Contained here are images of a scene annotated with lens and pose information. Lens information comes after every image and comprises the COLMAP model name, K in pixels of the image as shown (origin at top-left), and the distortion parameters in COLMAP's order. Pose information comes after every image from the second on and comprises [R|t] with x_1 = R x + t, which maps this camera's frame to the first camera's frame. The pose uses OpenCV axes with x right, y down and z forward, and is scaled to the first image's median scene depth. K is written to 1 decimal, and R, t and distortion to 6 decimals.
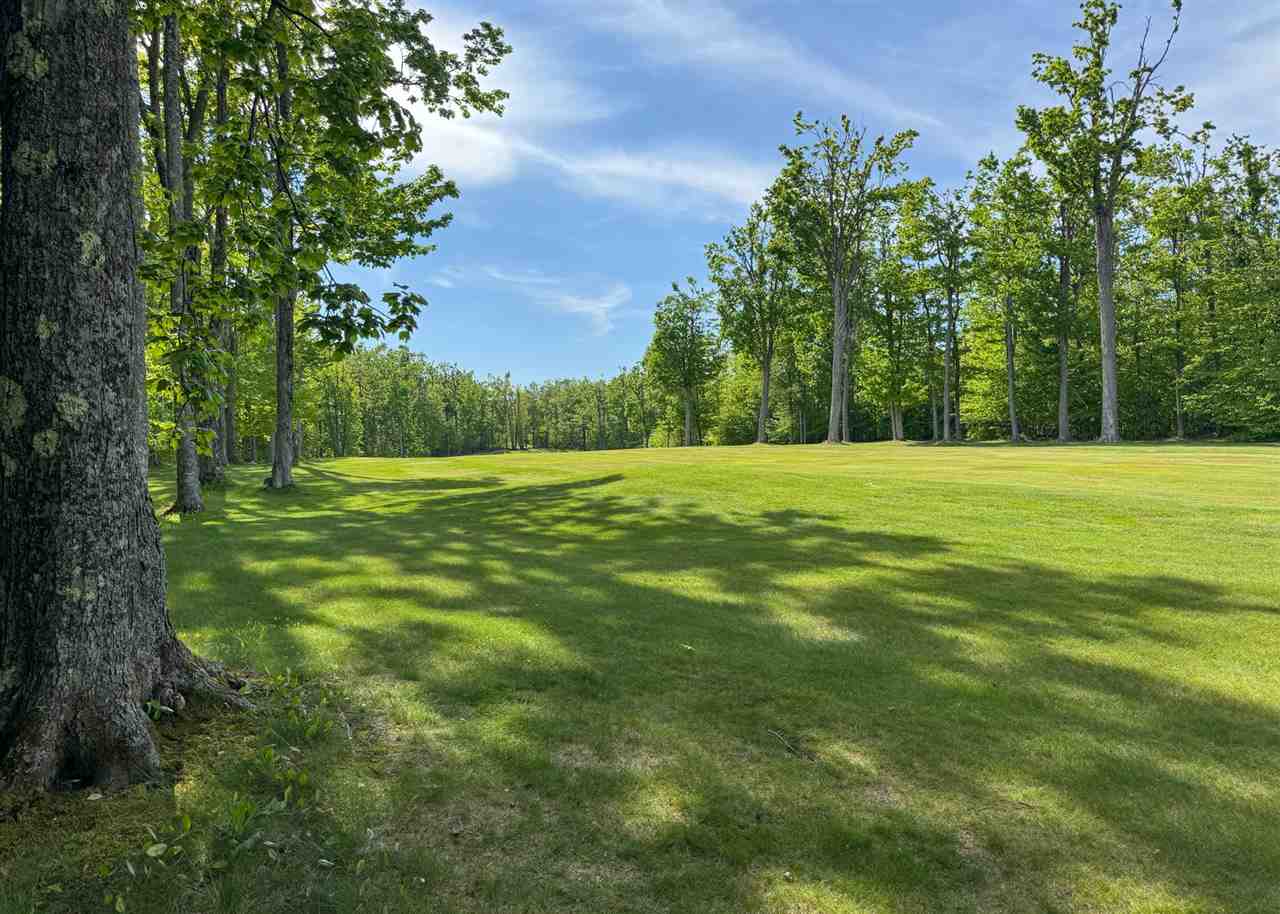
lens RADIAL K [[855.5, 0, 640.0], [0, 855.5, 457.0], [0, 0, 1]] dist [0.000910, -0.034231]
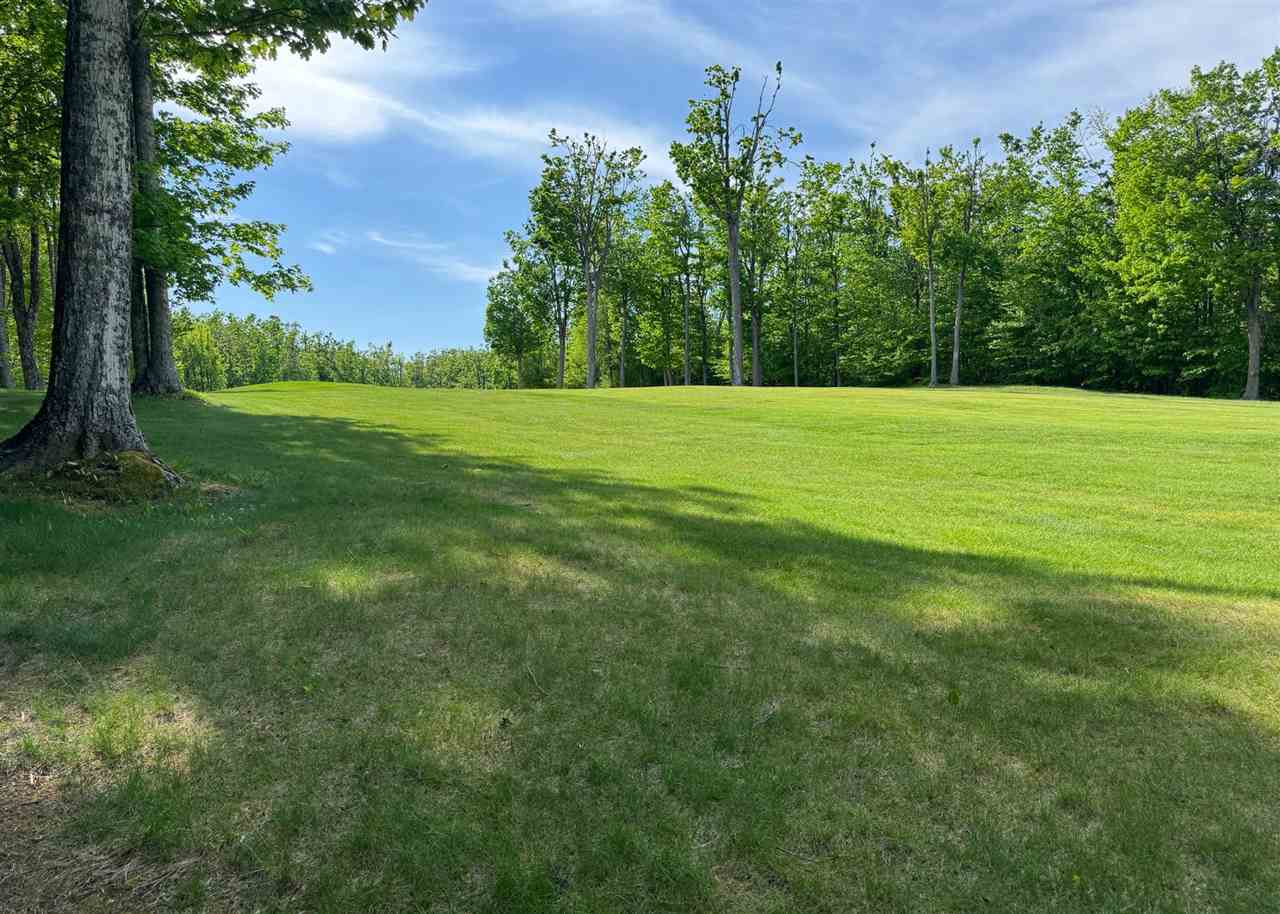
lens RADIAL K [[855.5, 0, 640.0], [0, 855.5, 457.0], [0, 0, 1]] dist [0.000910, -0.034231]
pose [[0.994595, -0.013846, 0.102899, 0.097249], [0.010391, 0.999366, 0.034045, 0.018674], [-0.103306, -0.032792, 0.994109, -0.148143]]
